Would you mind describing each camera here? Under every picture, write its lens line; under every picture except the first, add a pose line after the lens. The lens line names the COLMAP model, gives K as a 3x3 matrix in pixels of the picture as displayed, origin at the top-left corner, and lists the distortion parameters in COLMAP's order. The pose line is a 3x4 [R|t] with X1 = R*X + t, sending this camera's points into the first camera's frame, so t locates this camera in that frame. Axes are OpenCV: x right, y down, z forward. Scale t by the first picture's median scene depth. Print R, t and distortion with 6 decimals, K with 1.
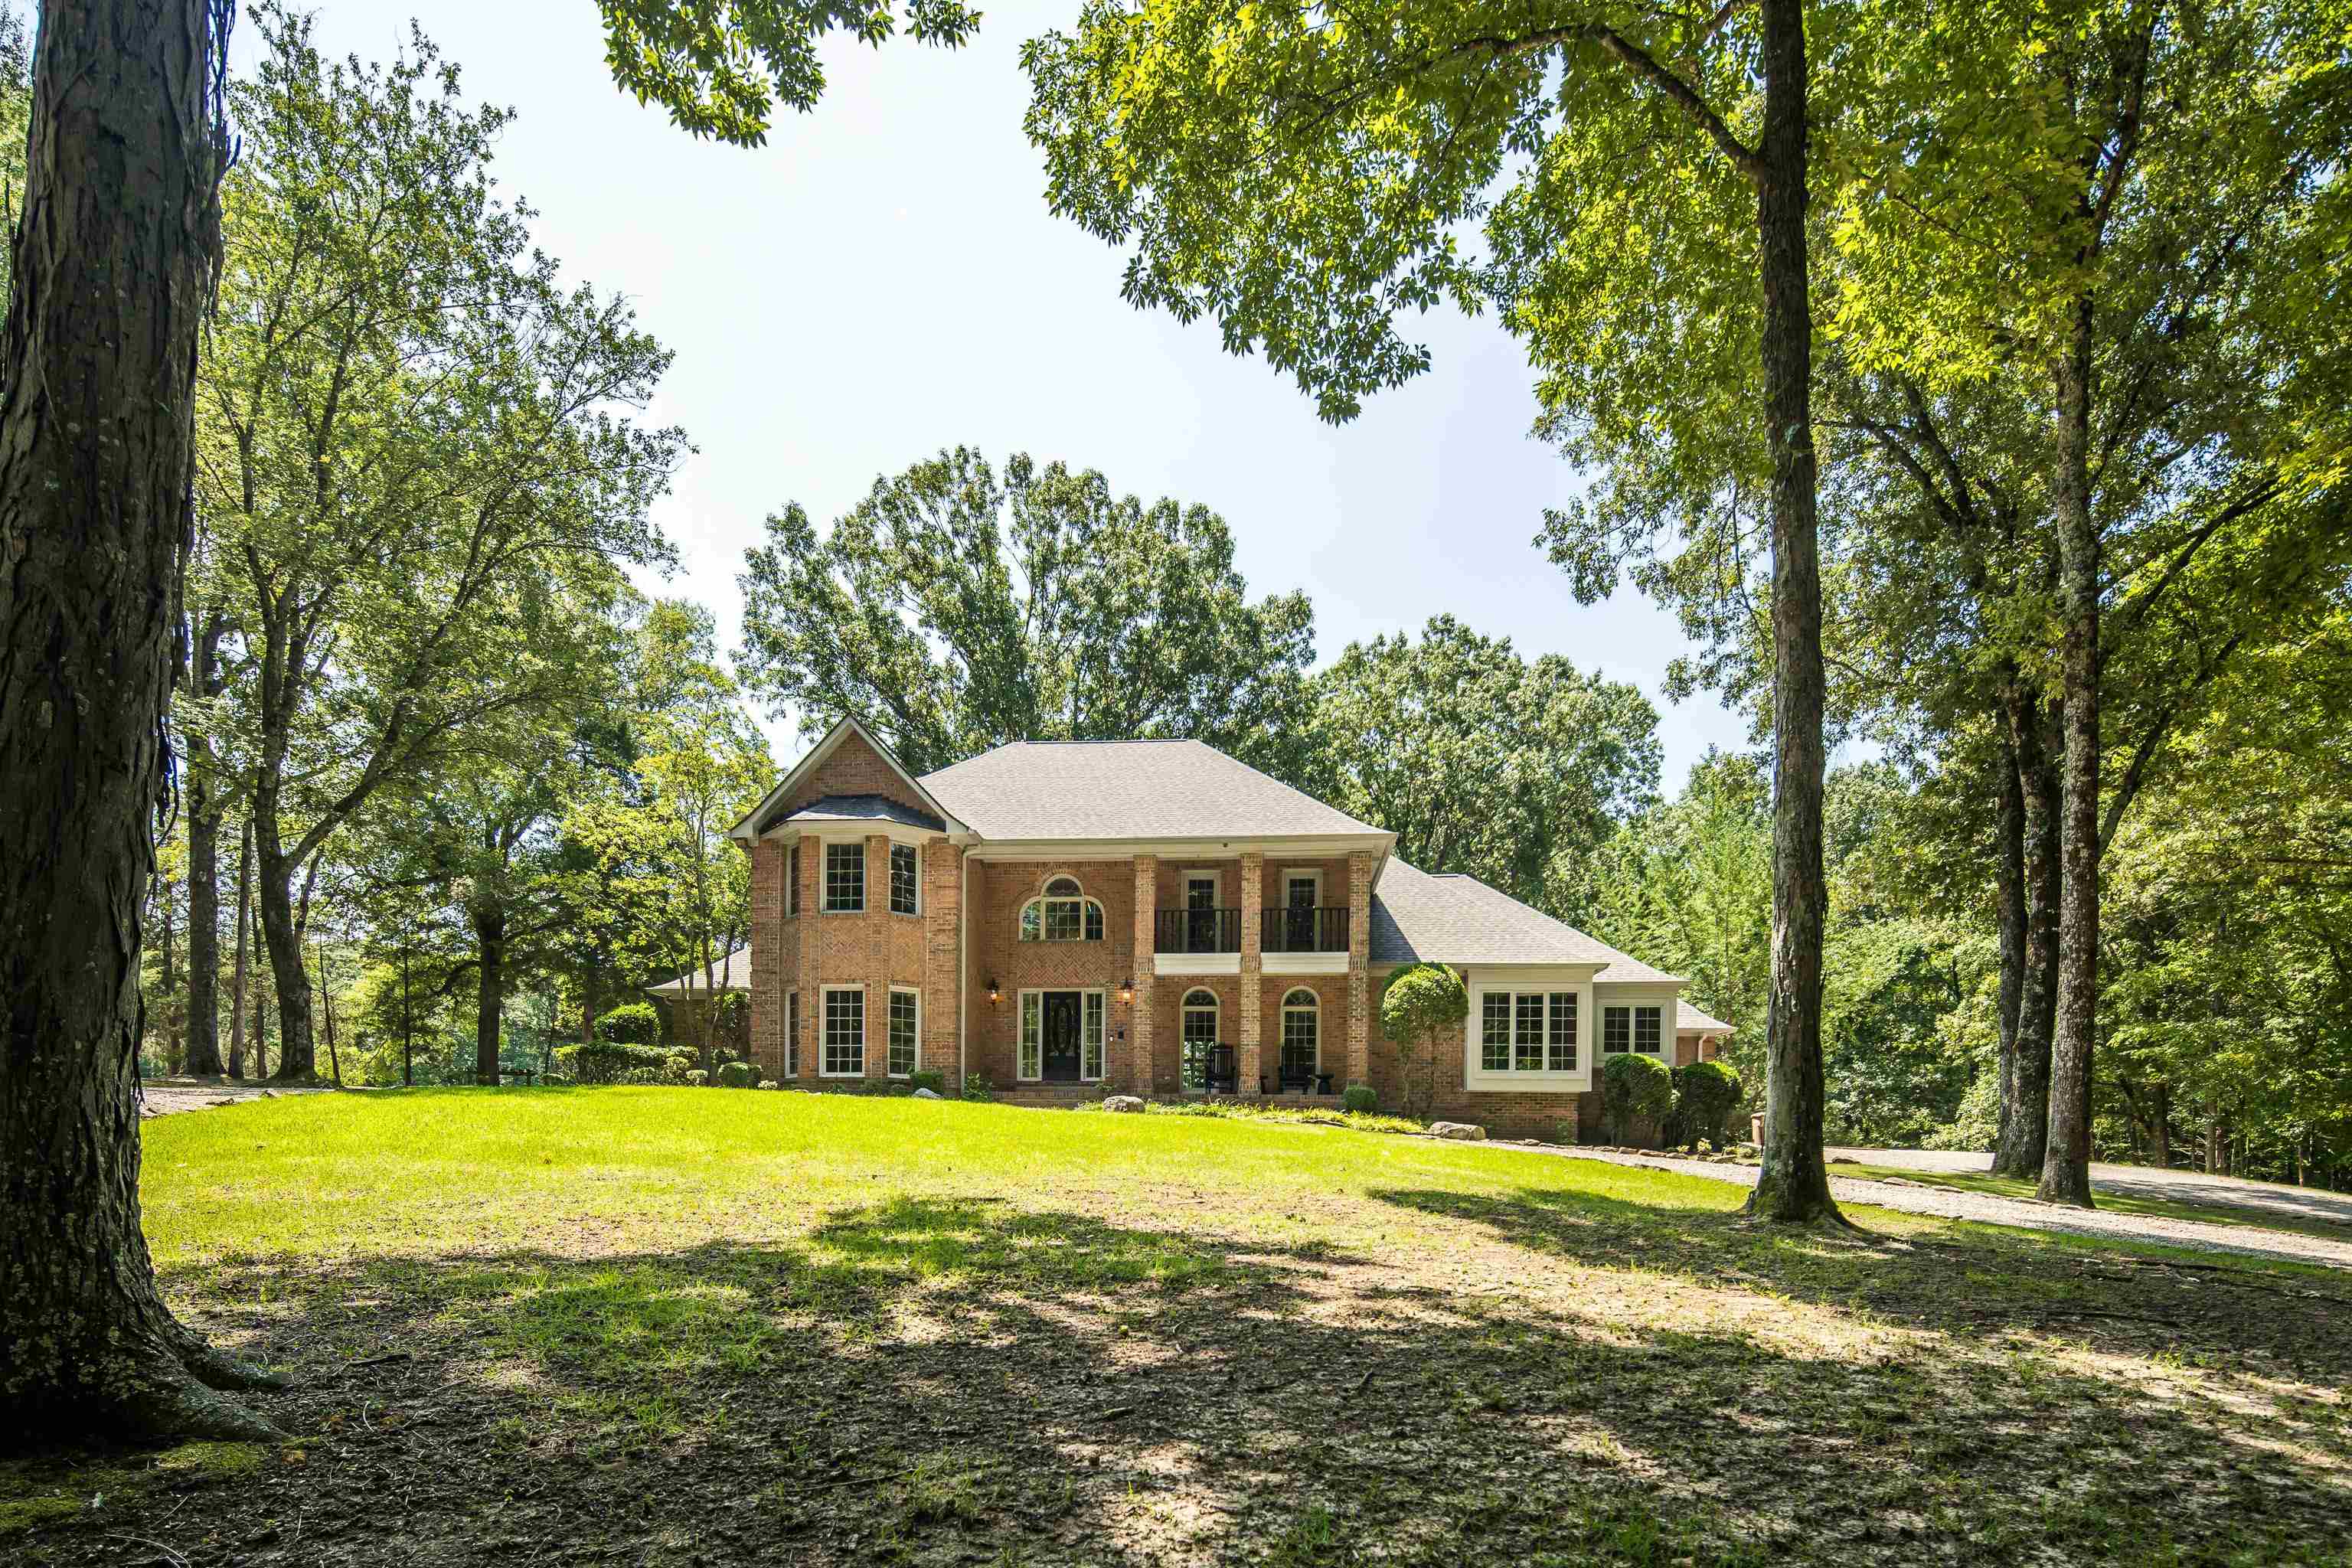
lens RADIAL K [[1178.9, 0, 1178.5], [0, 1178.9, 872.2], [0, 0, 1]] dist [0.017824, -0.000154]
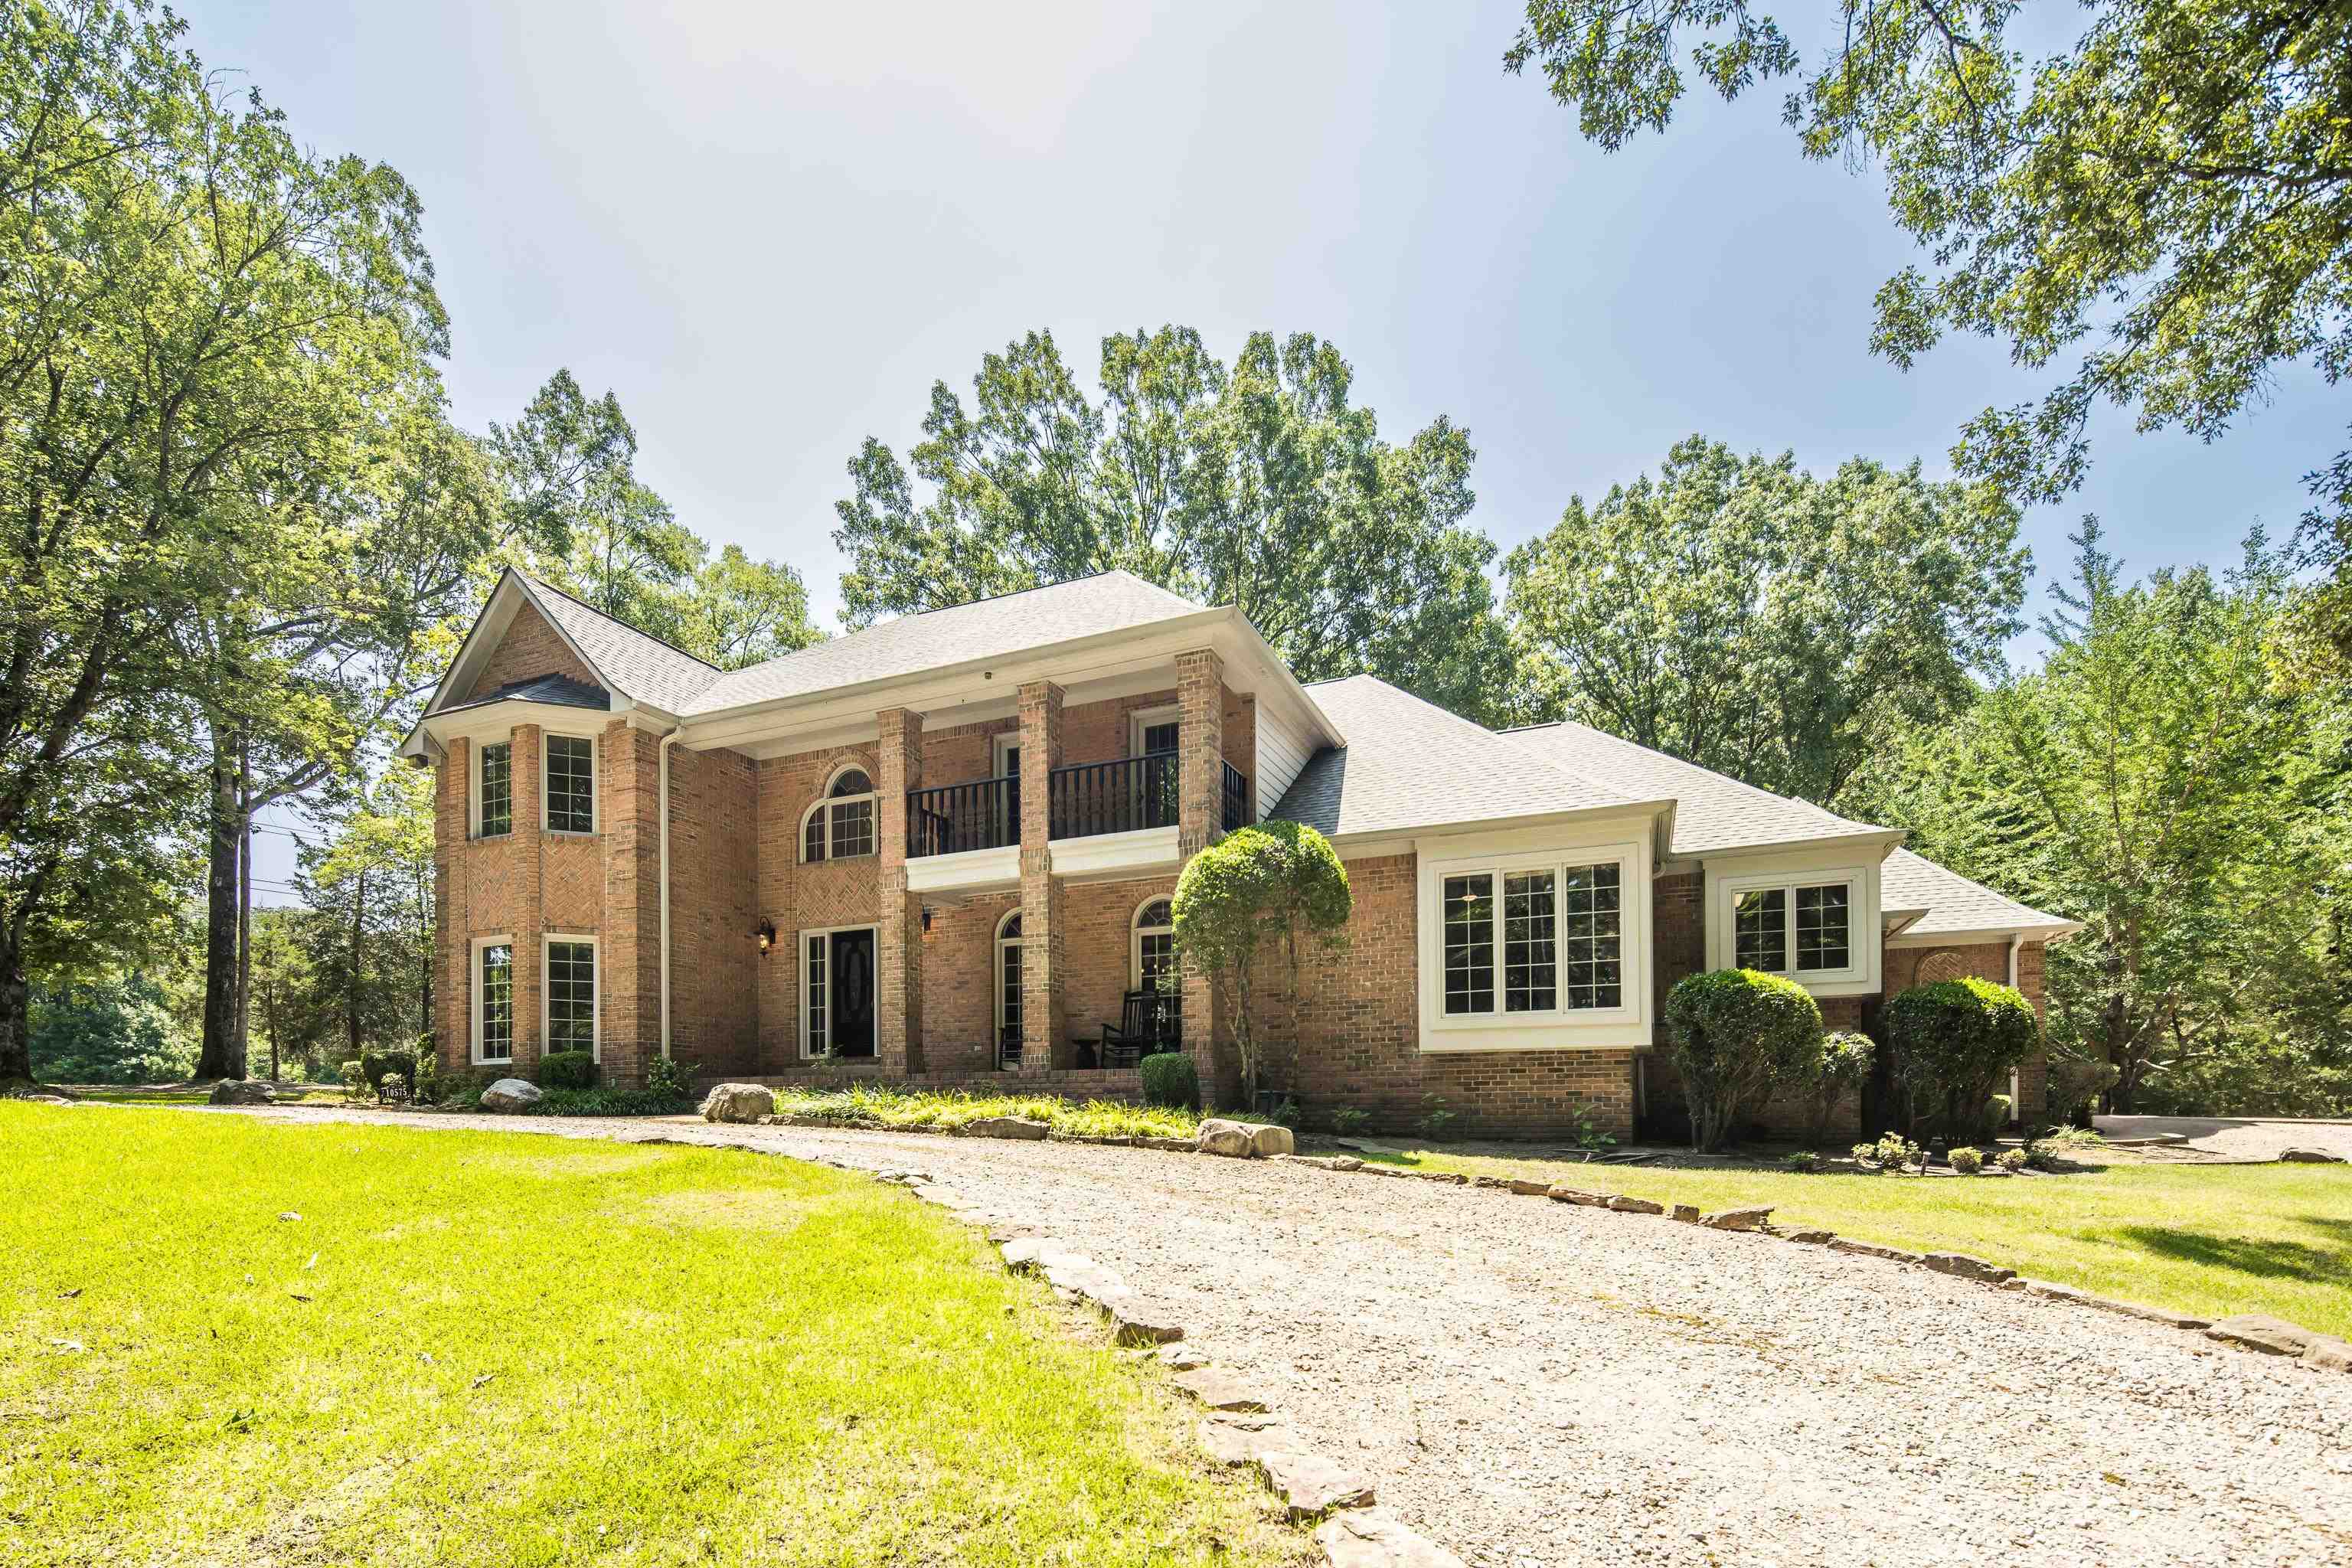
lens RADIAL K [[1142.7, 0, 1153.9], [0, 1142.7, 903.7], [0, 0, 1]] dist [0.001215, -0.000960]
pose [[0.944004, -0.076526, -0.320938, 0.304377], [0.091422, 0.995311, 0.031580, 0.085673], [0.317016, -0.059153, 0.946574, 0.448481]]
